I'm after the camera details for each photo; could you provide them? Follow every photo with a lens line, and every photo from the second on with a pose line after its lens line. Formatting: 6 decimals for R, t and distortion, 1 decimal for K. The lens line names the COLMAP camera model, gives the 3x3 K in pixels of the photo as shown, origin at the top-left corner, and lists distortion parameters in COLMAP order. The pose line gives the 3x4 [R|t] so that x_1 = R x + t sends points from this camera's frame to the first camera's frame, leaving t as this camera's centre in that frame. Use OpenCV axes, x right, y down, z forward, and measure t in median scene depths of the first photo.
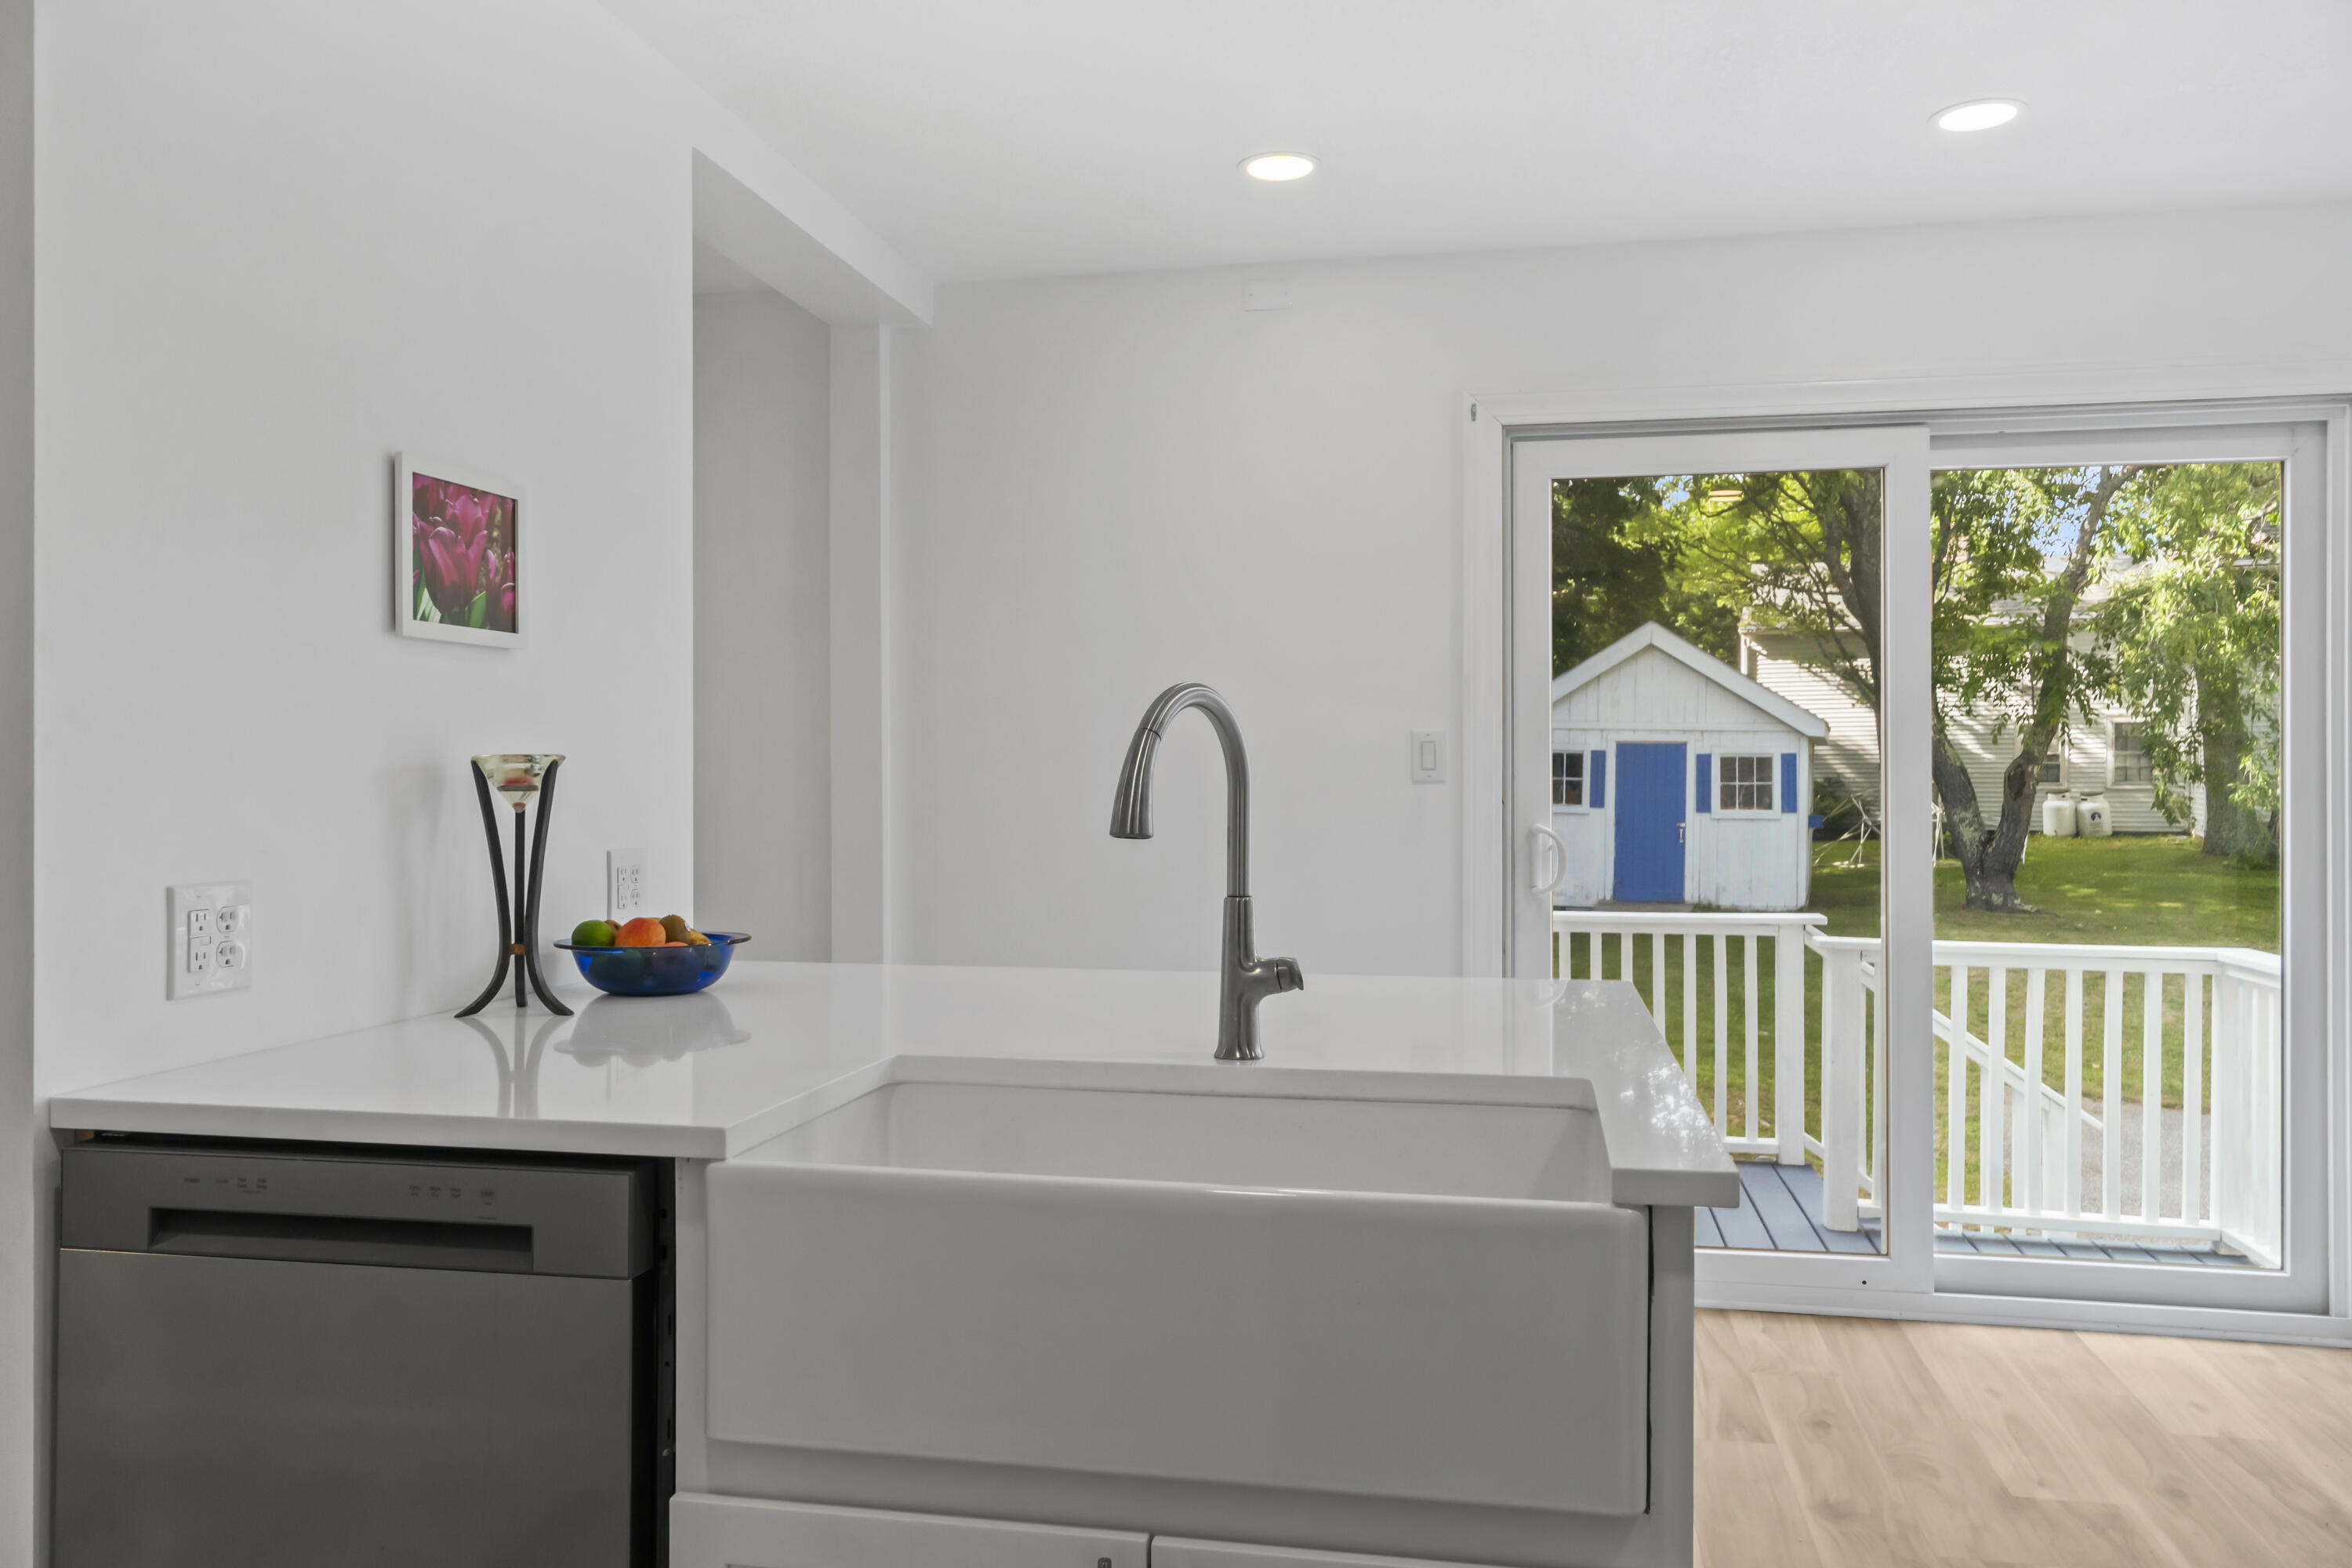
lens RADIAL K [[1772.7, 0, 1165.7], [0, 1772.7, 785.4], [0, 0, 1]] dist [0.000822, 0.000709]
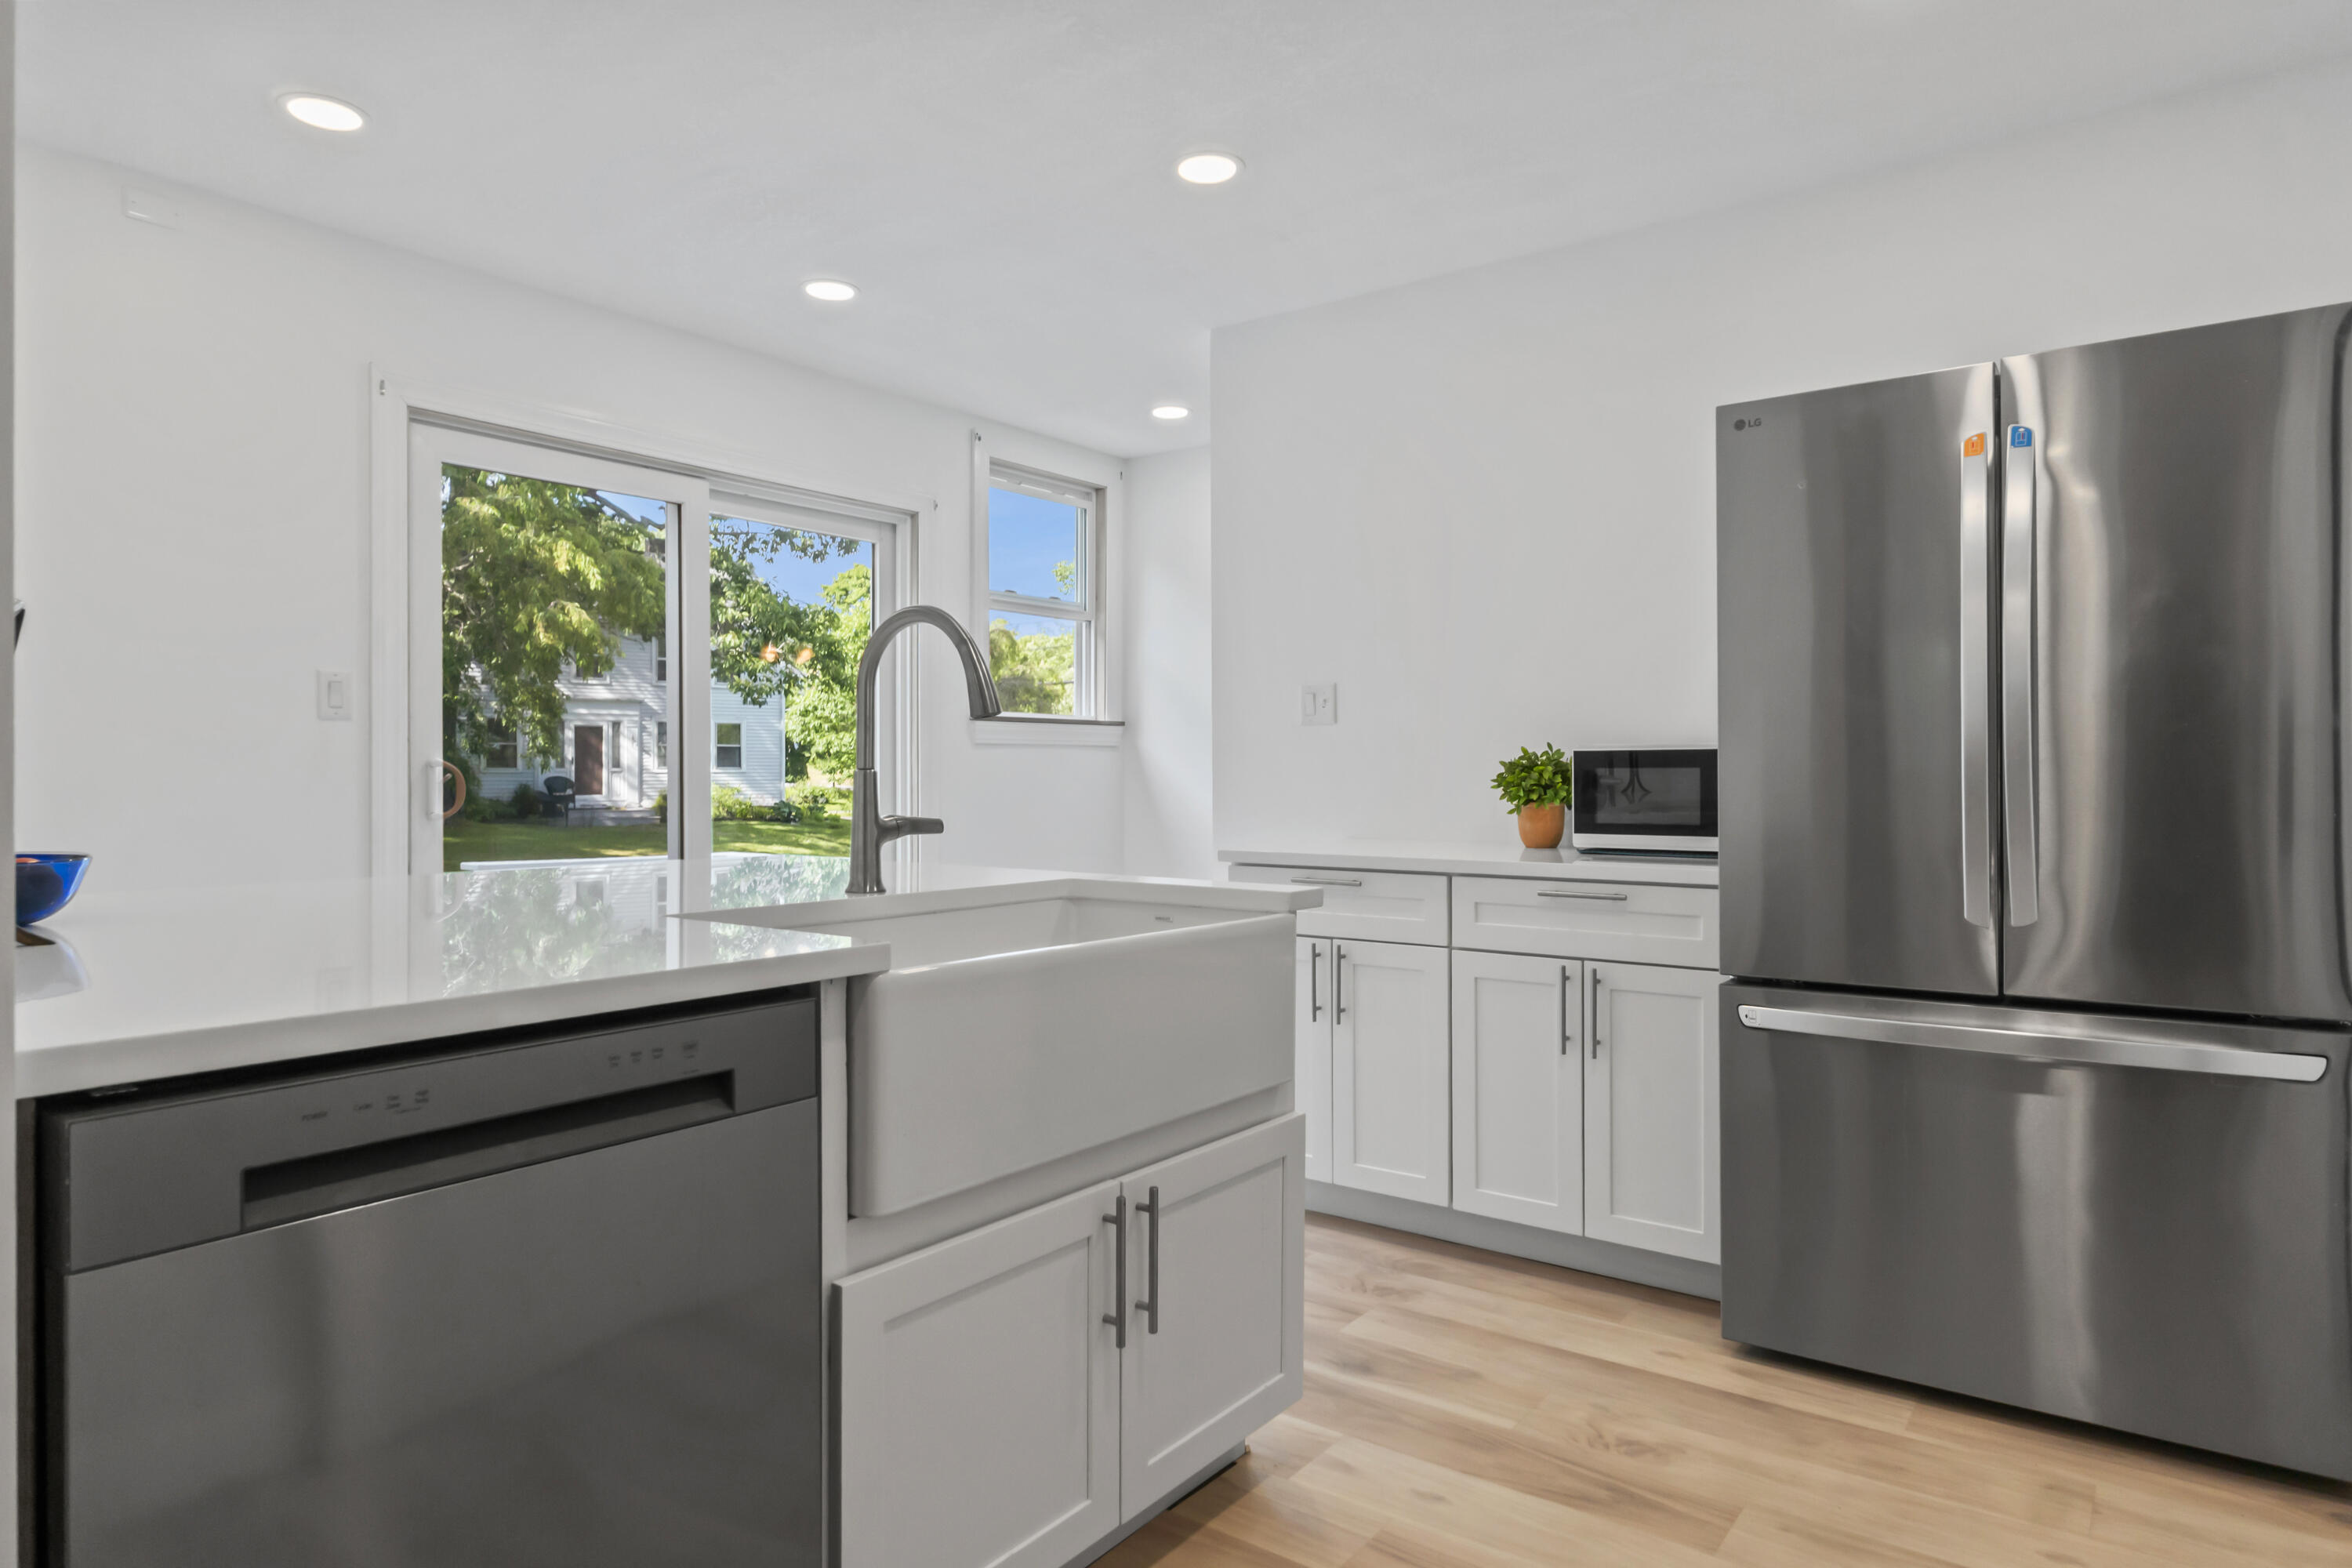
lens RADIAL K [[1376.1, 0, 1164.0], [0, 1376.1, 781.5], [0, 0, 1]] dist [-0.011050, -0.001946]
pose [[0.420128, -0.002757, 0.907461, -0.635155], [0.000995, 0.999996, 0.002577, 0.056028], [-0.907464, -0.000179, 0.420129, 0.300581]]
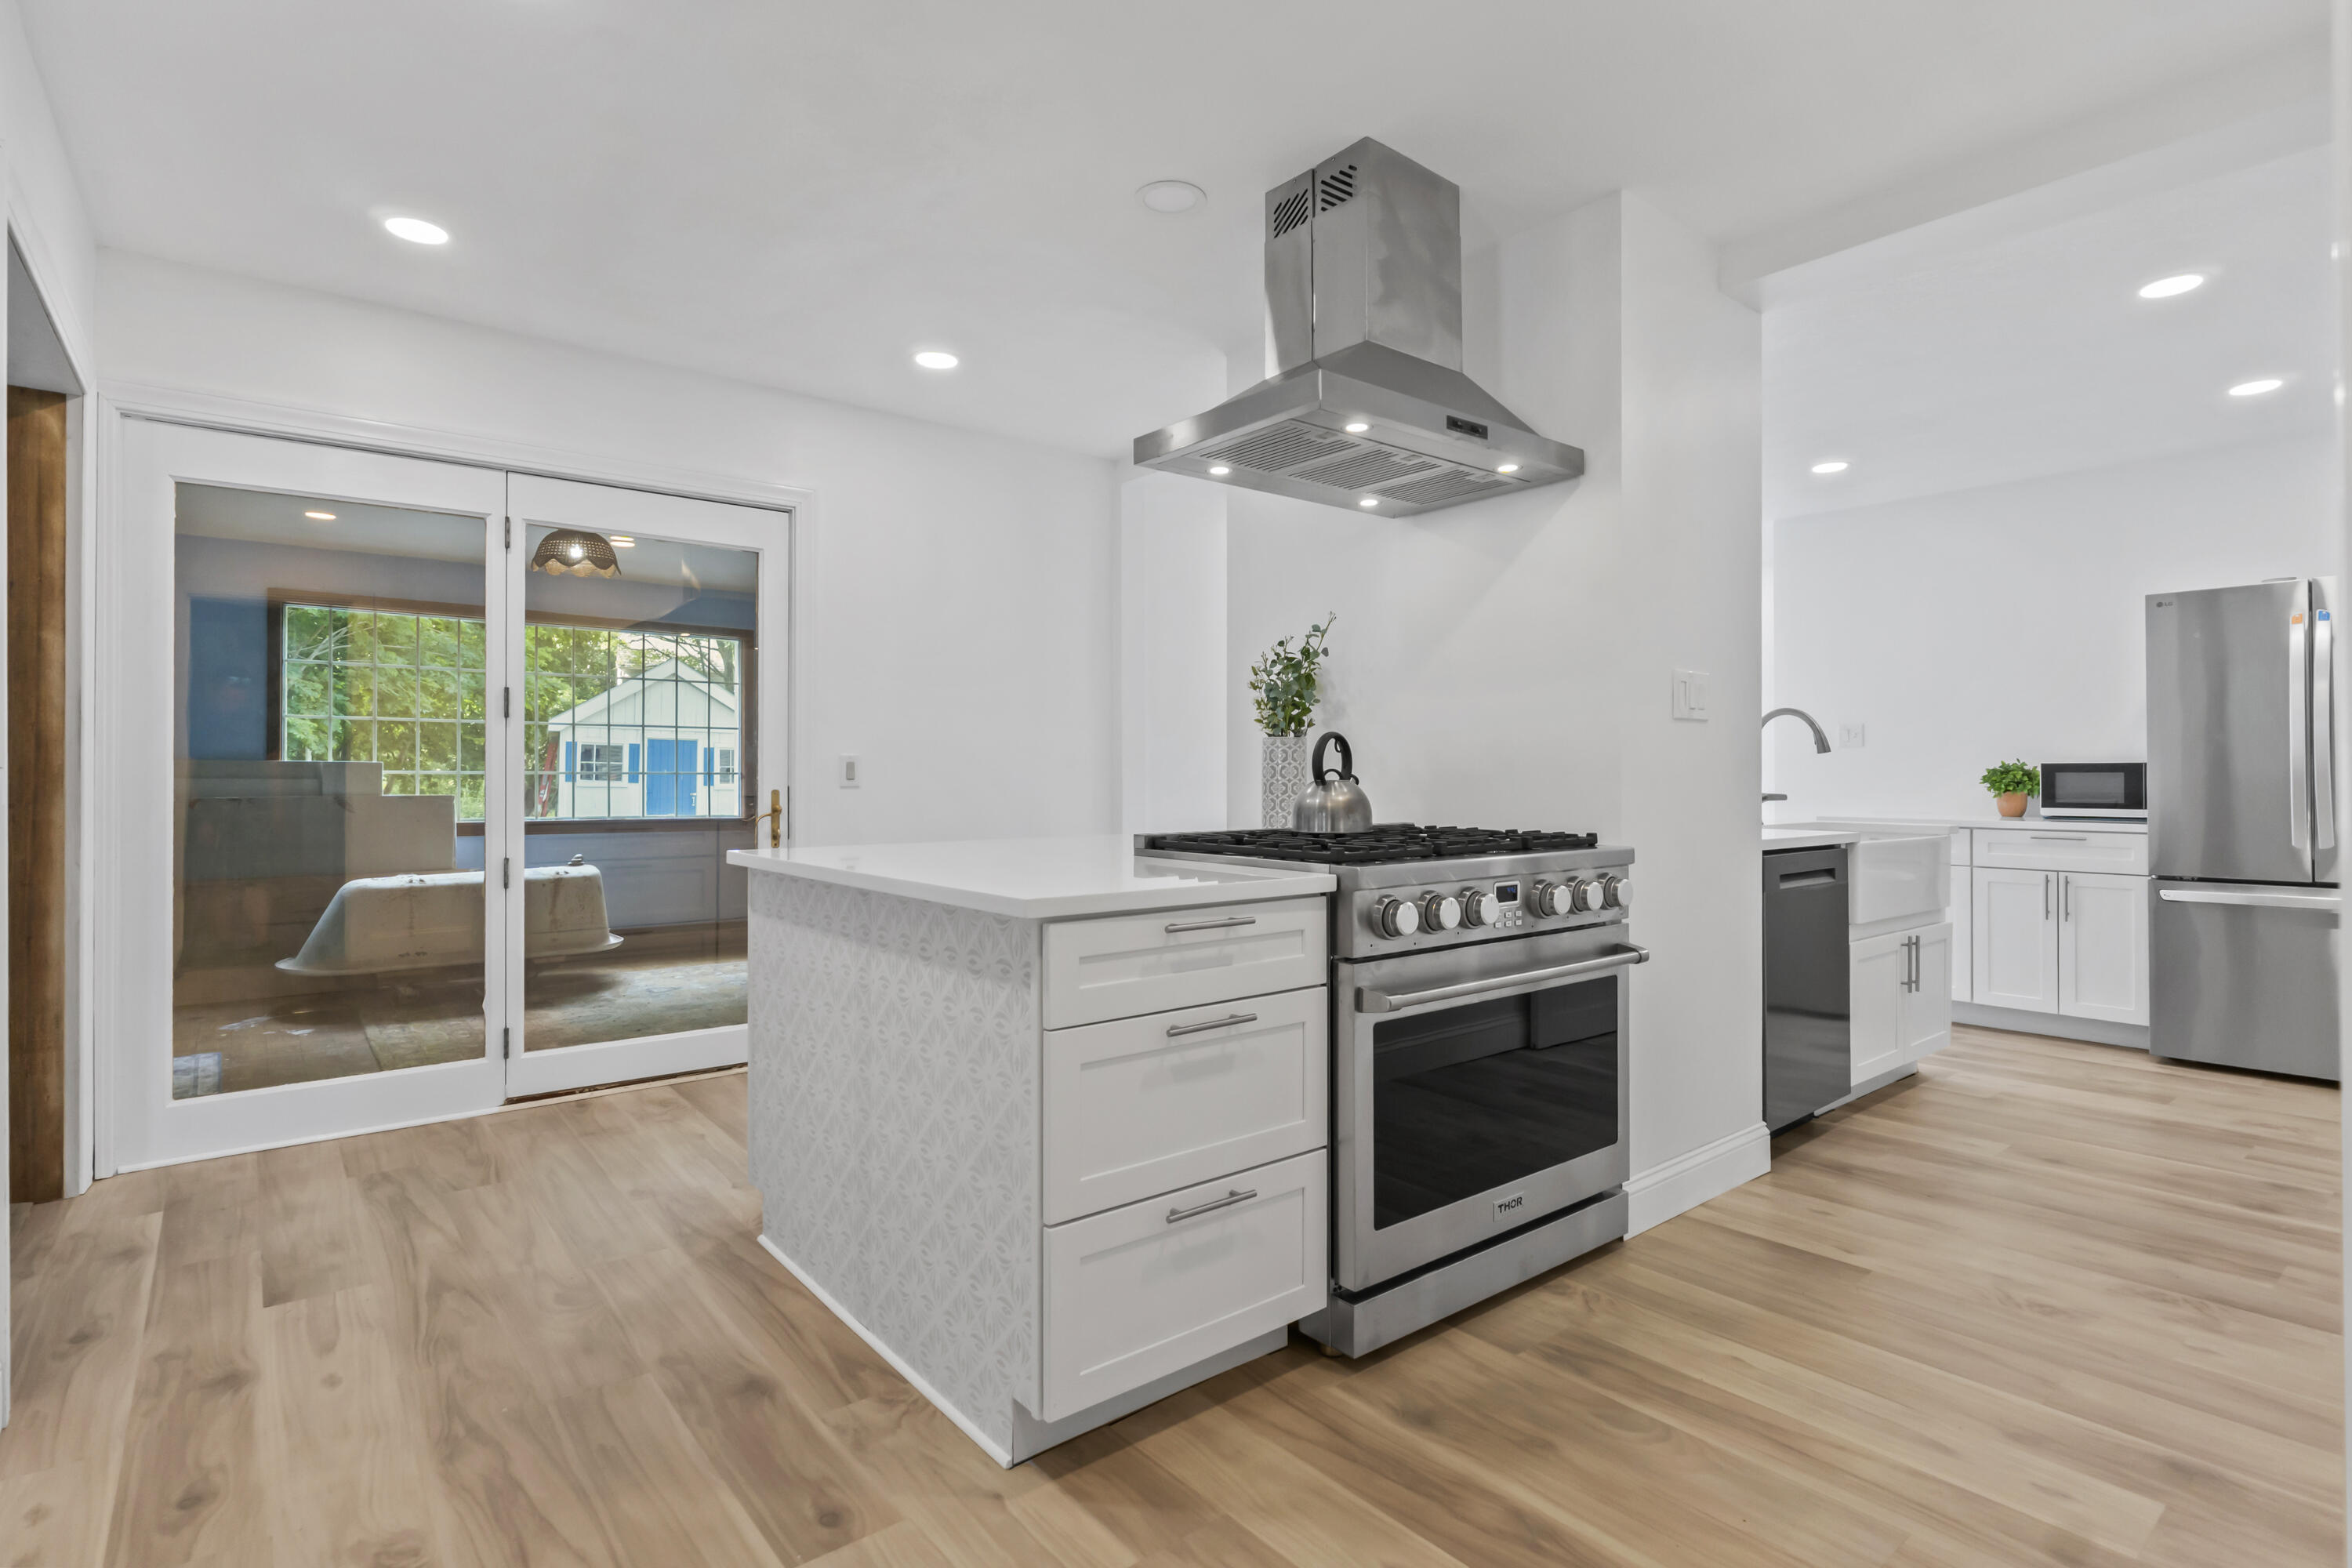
lens RADIAL K [[1158.4, 0, 1181.8], [0, 1158.4, 771.6], [0, 0, 1]] dist [-0.000839, -0.000612]
pose [[0.614926, 0.006333, 0.788560, -1.811602], [-0.002854, 0.999979, -0.005805, 0.060842], [-0.788580, 0.001319, 0.614931, 0.430006]]
